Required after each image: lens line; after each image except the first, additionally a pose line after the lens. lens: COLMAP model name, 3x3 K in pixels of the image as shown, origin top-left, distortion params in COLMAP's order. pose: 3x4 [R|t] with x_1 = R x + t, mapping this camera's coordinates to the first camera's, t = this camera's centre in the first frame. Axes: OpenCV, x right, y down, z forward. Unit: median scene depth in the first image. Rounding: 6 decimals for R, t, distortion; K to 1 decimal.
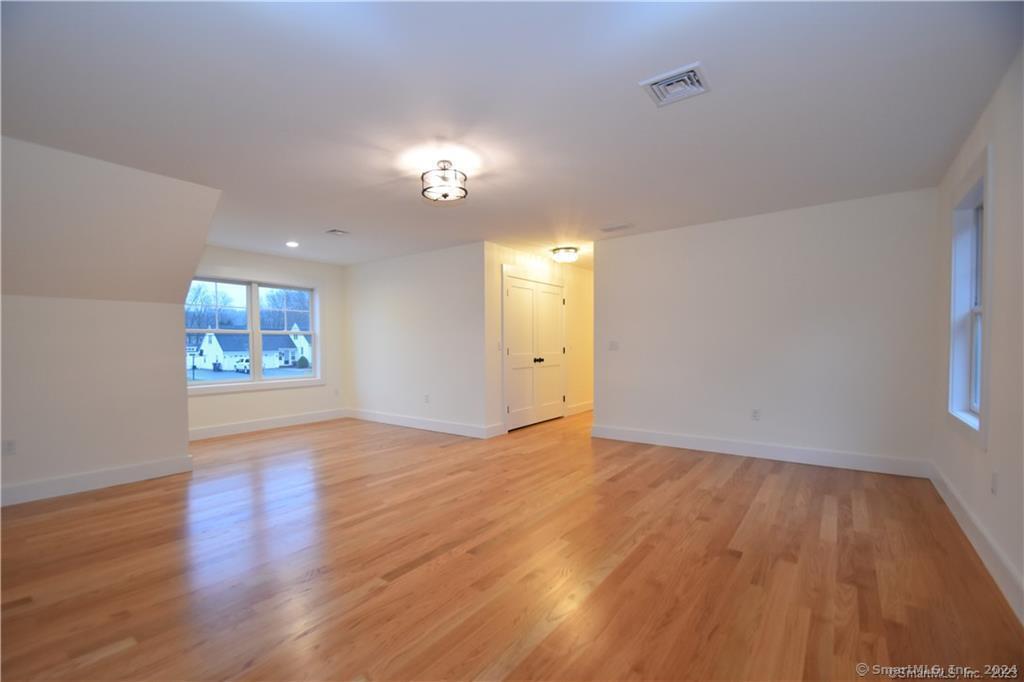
lens RADIAL K [[444.8, 0, 495.4], [0, 444.8, 356.9], [0, 0, 1]] dist [0.023010, -0.025512]
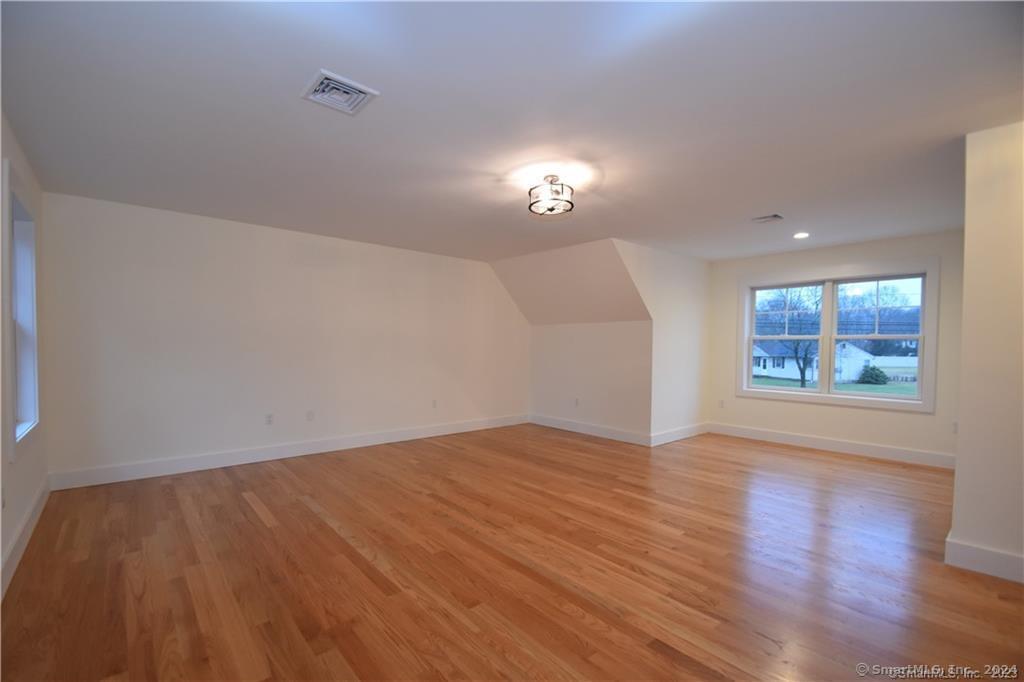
lens RADIAL K [[444.8, 0, 495.4], [0, 444.8, 356.9], [0, 0, 1]] dist [0.023010, -0.025512]
pose [[-0.214914, 0.030812, -0.976147, 0.916687], [-0.031664, 0.998757, 0.038497, -0.059840], [0.976119, 0.039183, -0.213671, 1.103603]]
